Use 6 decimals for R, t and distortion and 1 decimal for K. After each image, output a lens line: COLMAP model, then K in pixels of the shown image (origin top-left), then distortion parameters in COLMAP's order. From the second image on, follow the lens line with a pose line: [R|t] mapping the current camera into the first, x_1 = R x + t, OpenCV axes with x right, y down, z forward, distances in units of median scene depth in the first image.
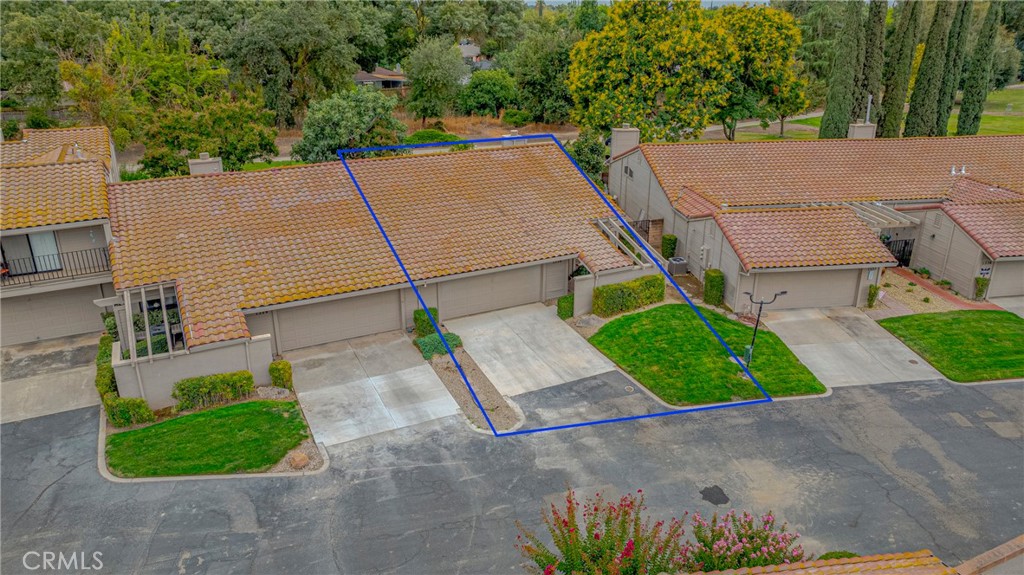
lens RADIAL K [[714.9, 0, 512.0], [0, 714.9, 287.5], [0, 0, 1]] dist [-0.010677, -0.008727]
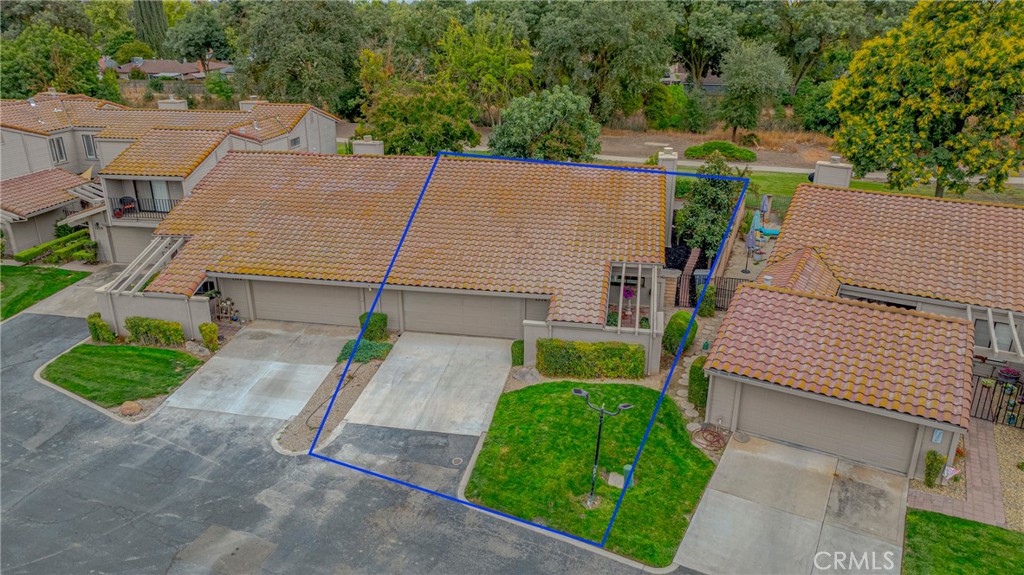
lens RADIAL K [[714.9, 0, 512.0], [0, 714.9, 287.5], [0, 0, 1]] dist [-0.010677, -0.008727]
pose [[0.799527, 0.219811, -0.558962, 0.560773], [-0.220253, 0.973096, 0.067623, -0.110460], [0.558788, 0.069047, 0.826431, 0.293973]]
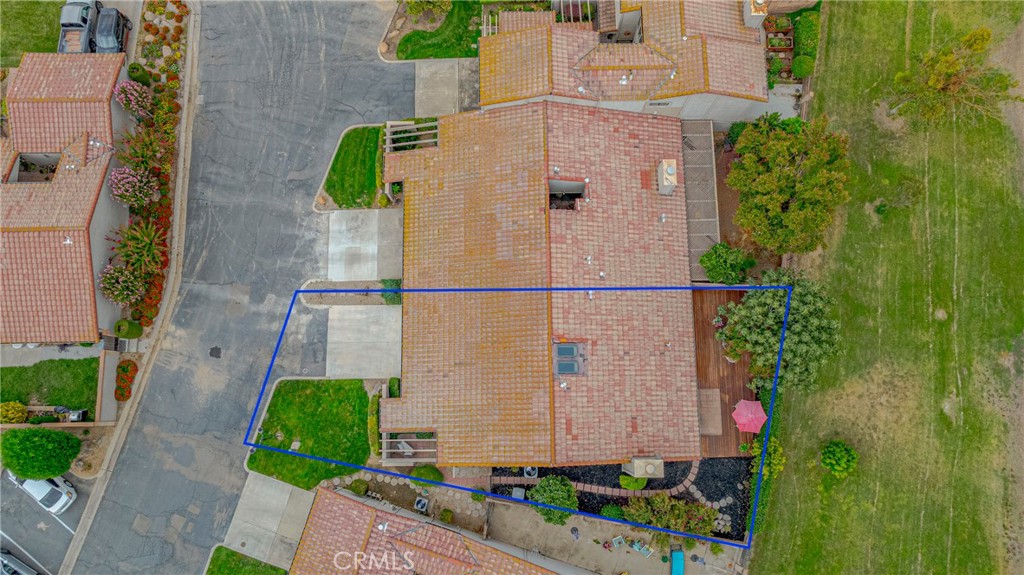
lens RADIAL K [[714.9, 0, 512.0], [0, 714.9, 287.5], [0, 0, 1]] dist [-0.010677, -0.008727]
pose [[-0.437995, 0.884426, -0.161094, 0.034403], [-0.326743, 0.010325, 0.945057, -1.538092], [0.837496, 0.466567, 0.284458, 0.728496]]
